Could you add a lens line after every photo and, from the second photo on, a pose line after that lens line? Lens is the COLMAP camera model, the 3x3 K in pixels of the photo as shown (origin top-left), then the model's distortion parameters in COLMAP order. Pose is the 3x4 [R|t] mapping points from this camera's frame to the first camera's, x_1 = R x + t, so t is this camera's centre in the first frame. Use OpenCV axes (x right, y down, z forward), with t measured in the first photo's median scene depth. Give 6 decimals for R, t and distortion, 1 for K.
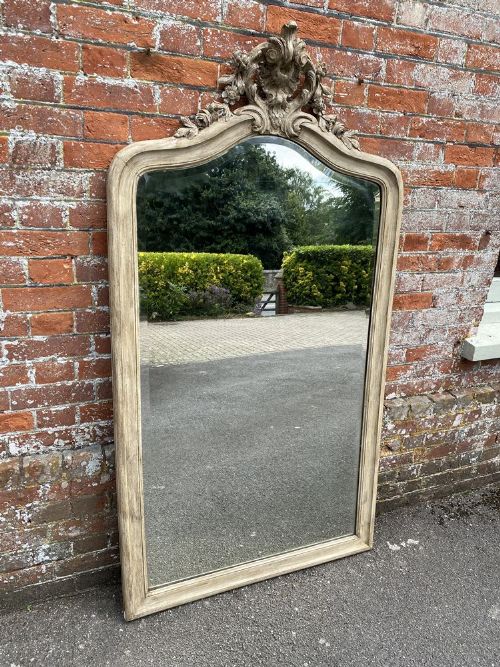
lens RADIAL K [[440.7, 0, 252.7], [0, 440.7, 330.5], [0, 0, 1]] dist [0.003366, 0.000912]
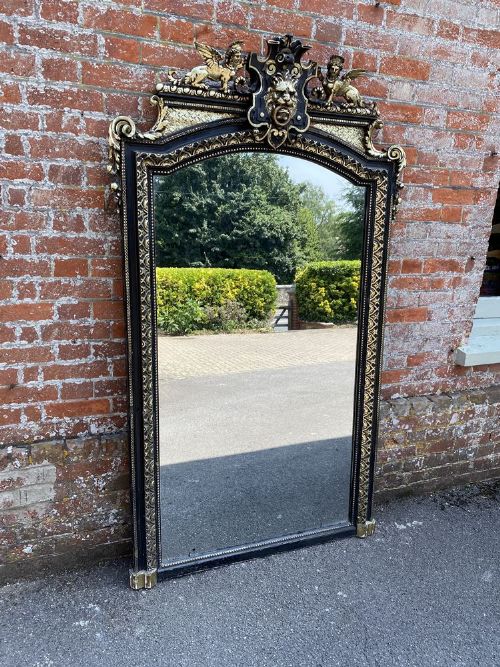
lens RADIAL K [[444.2, 0, 250.7], [0, 444.2, 333.1], [0, 0, 1]] dist [0.002206, 0.001326]
pose [[0.999728, -0.006232, -0.022463, -0.044857], [0.004708, 0.997723, -0.067278, 0.059853], [0.022832, 0.067154, 0.997481, -0.205164]]
